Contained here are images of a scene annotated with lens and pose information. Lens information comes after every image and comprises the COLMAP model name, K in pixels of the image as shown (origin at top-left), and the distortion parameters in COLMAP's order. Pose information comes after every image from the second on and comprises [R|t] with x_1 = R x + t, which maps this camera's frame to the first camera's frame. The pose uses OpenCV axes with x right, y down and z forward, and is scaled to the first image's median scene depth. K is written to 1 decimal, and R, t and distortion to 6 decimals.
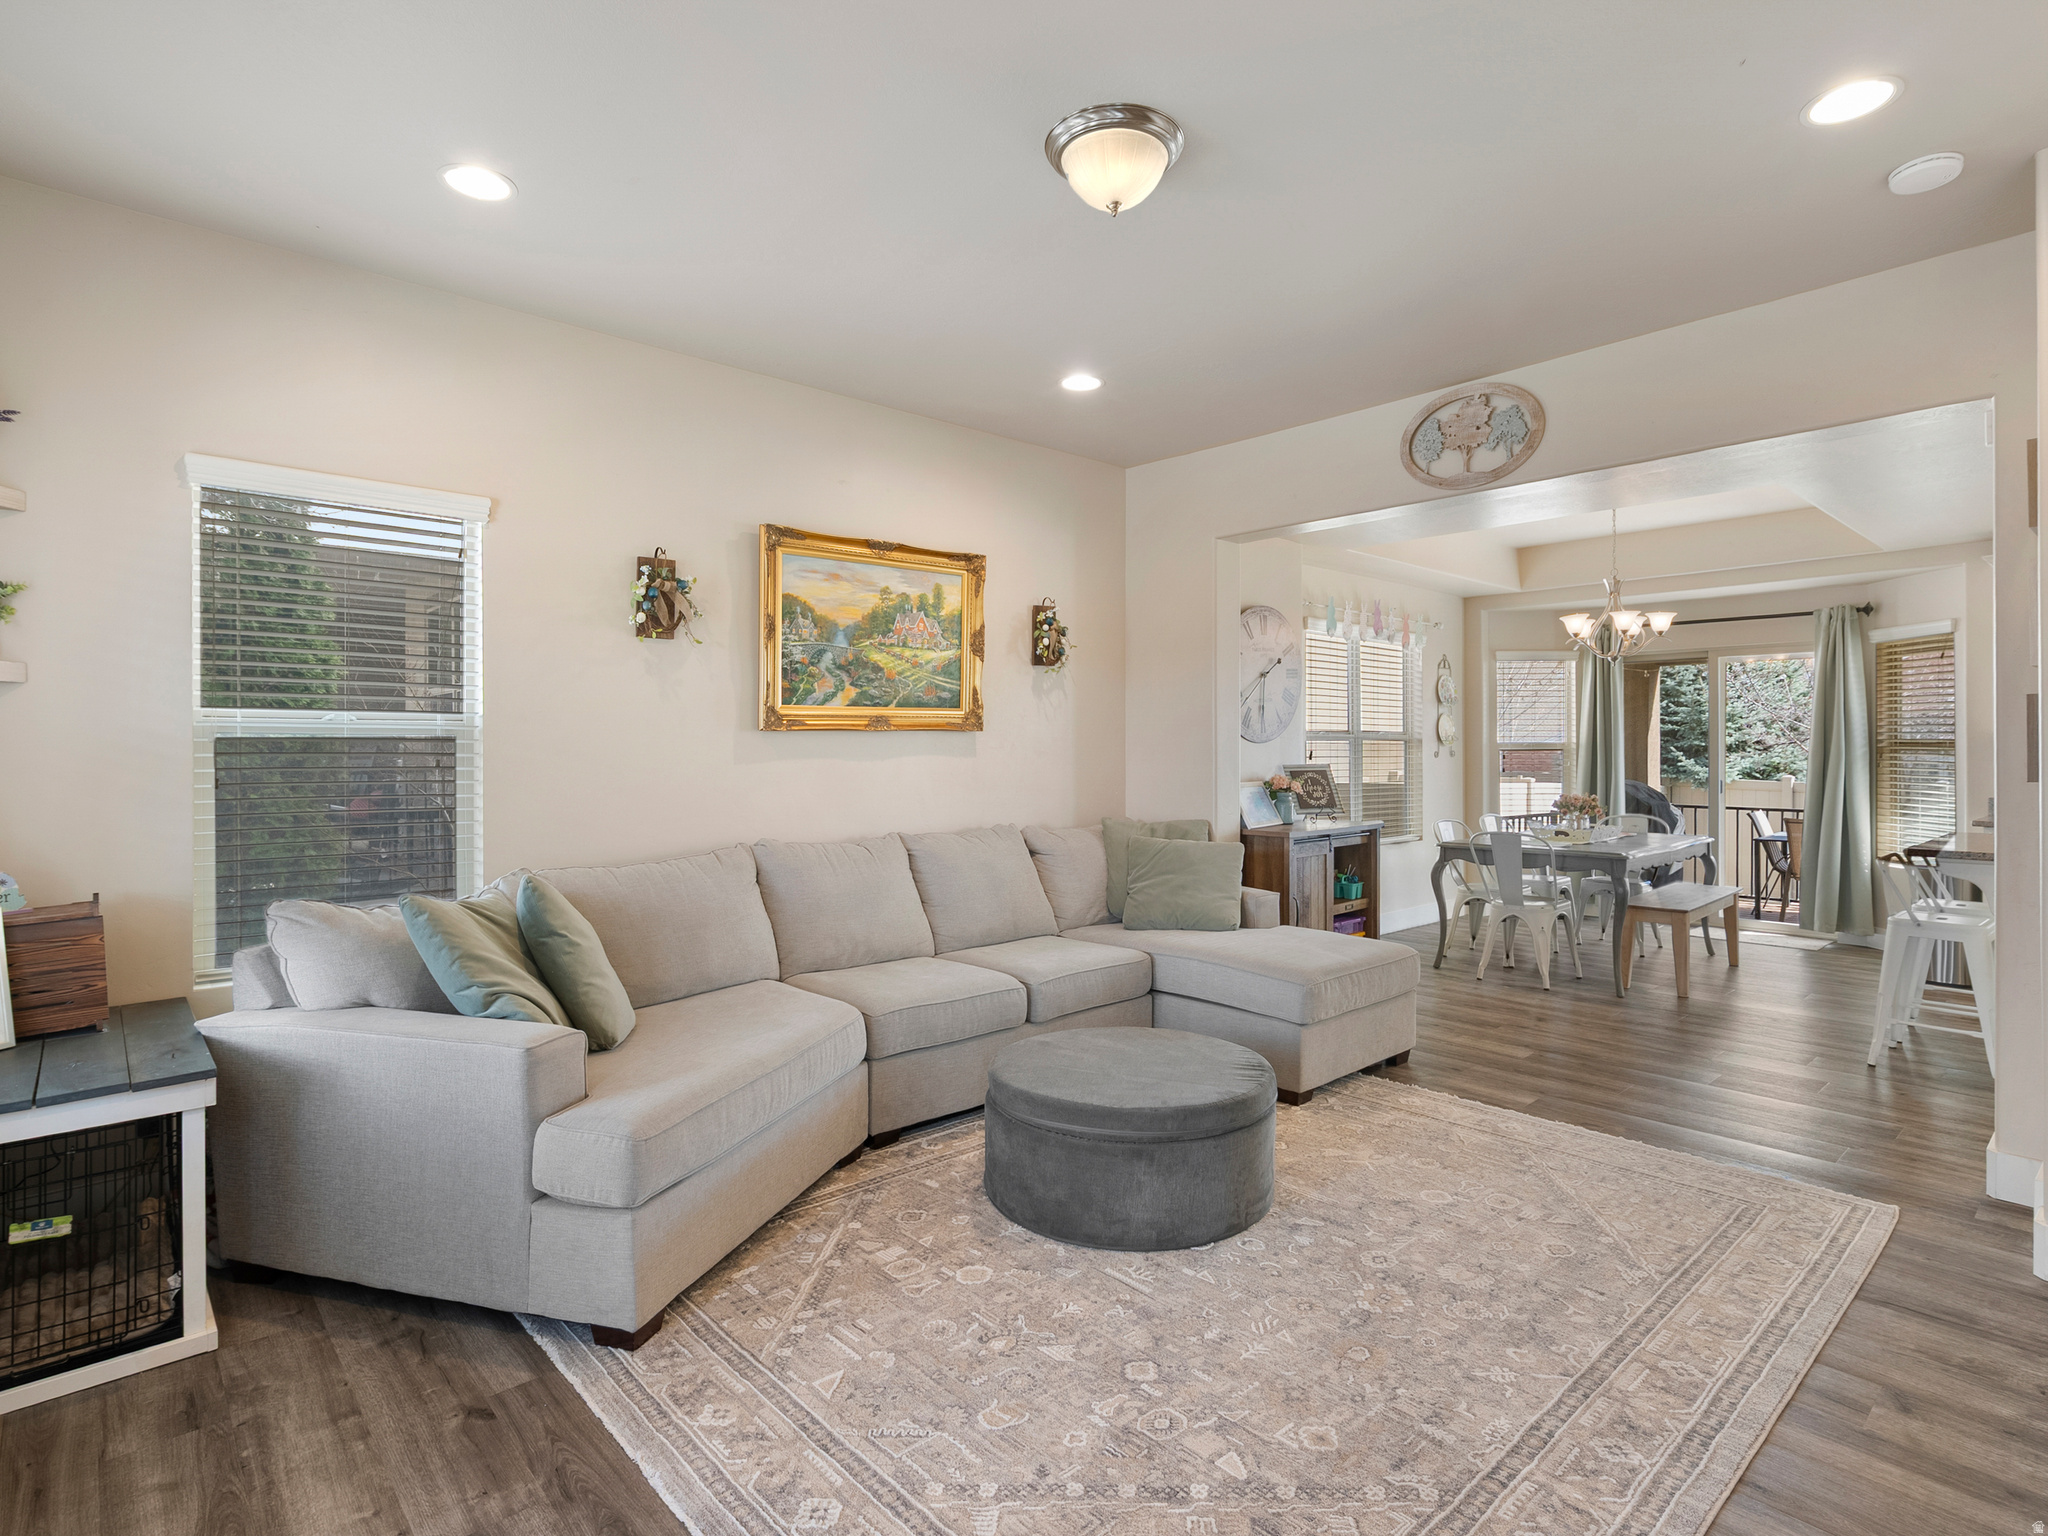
lens RADIAL K [[1050.9, 0, 1029.8], [0, 1050.9, 745.9], [0, 0, 1]] dist [-0.003625, 0.000484]
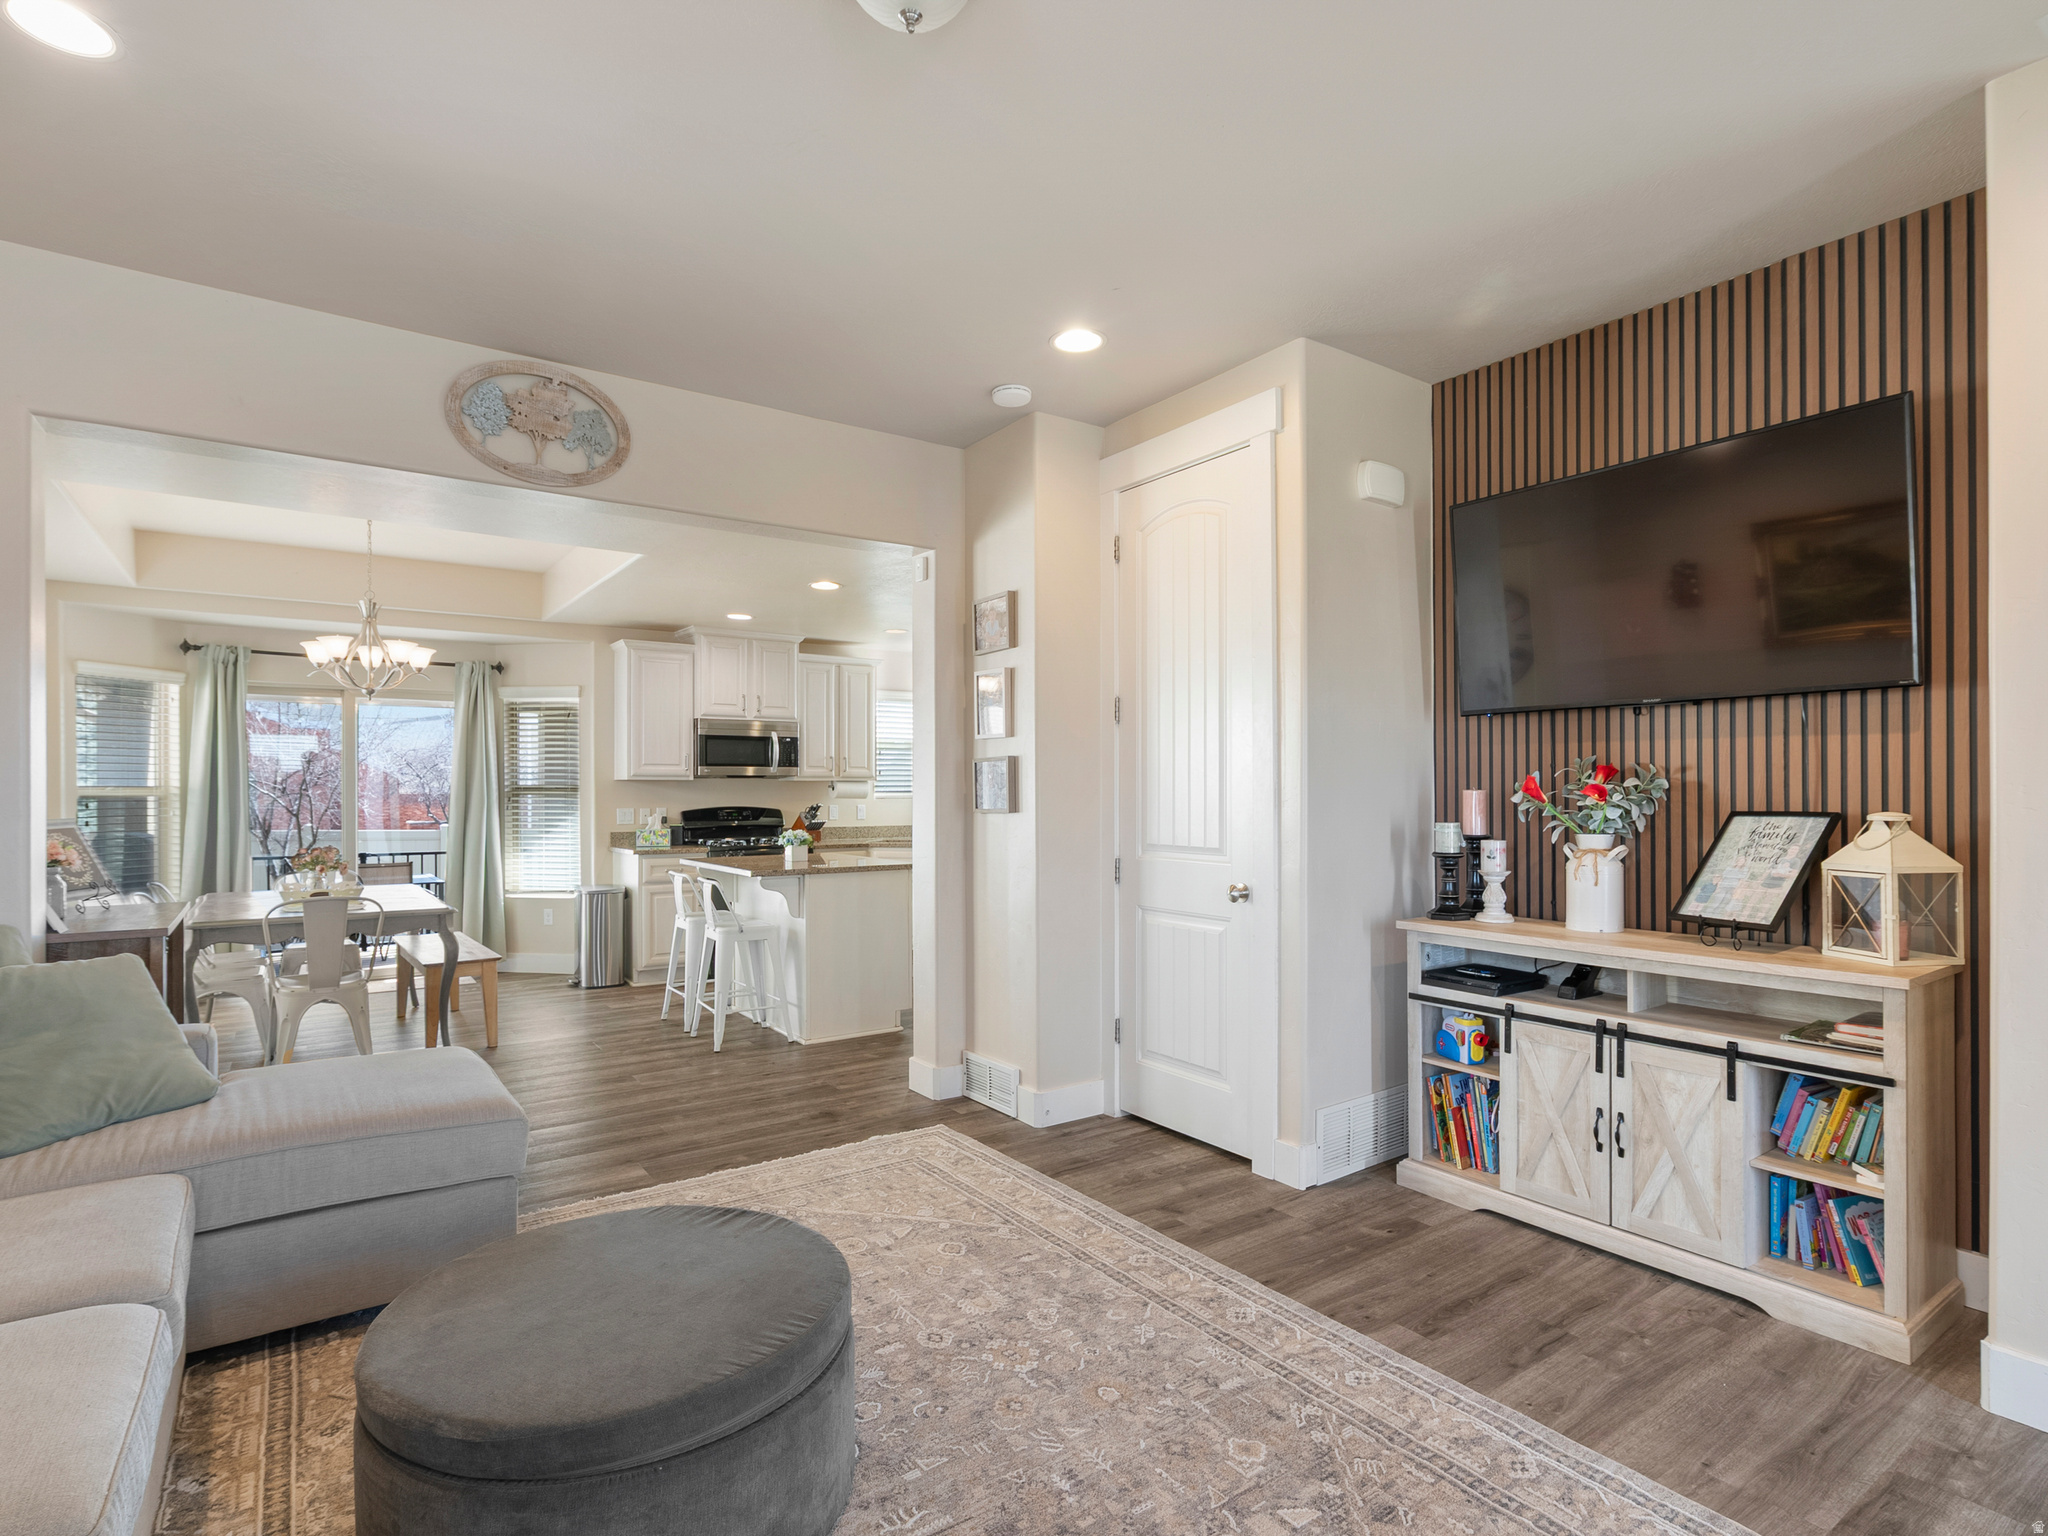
lens RADIAL K [[1047.5, 0, 1009.5], [0, 1047.5, 787.2], [0, 0, 1]] dist [-0.002902, -0.000020]
pose [[0.127205, 0.004897, 0.991864, -0.356599], [0.000321, 0.999988, -0.004978, 0.002728], [-0.991876, 0.000951, 0.127201, 0.498050]]
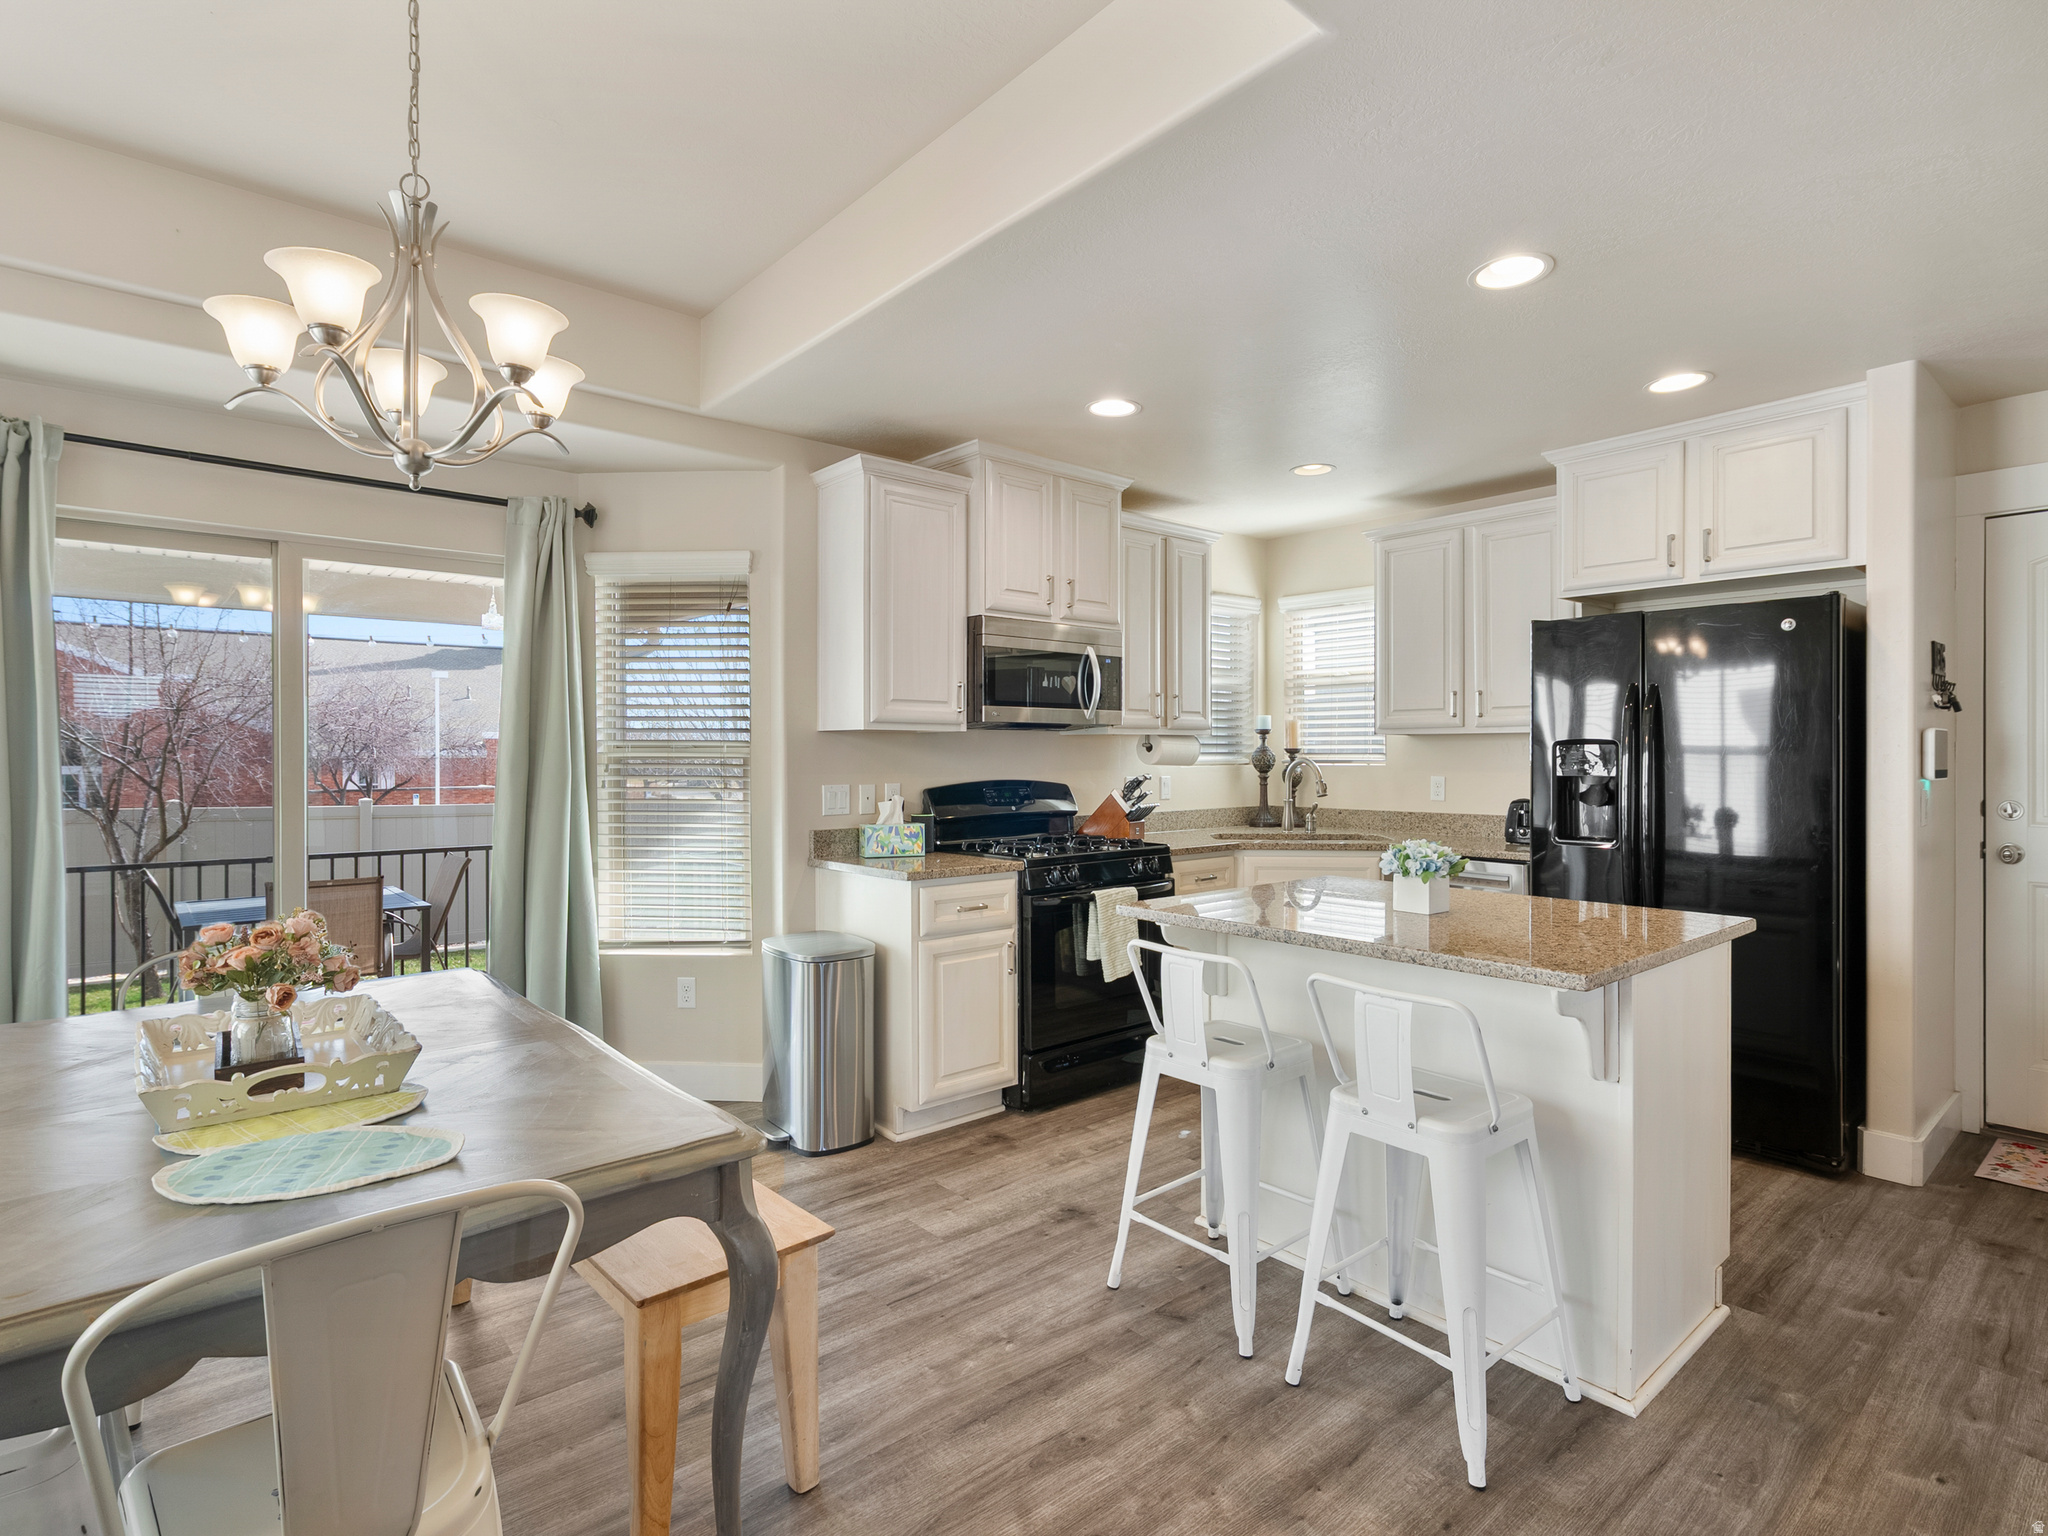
lens RADIAL K [[1040.1, 0, 1018.9], [0, 1040.1, 754.4], [0, 0, 1]] dist [-0.003387, 0.001120]
pose [[0.028834, 0.002005, 0.999582, 0.360819], [0.000760, 0.999998, -0.002028, 0.004108], [-0.999584, 0.000818, 0.028833, 1.152041]]
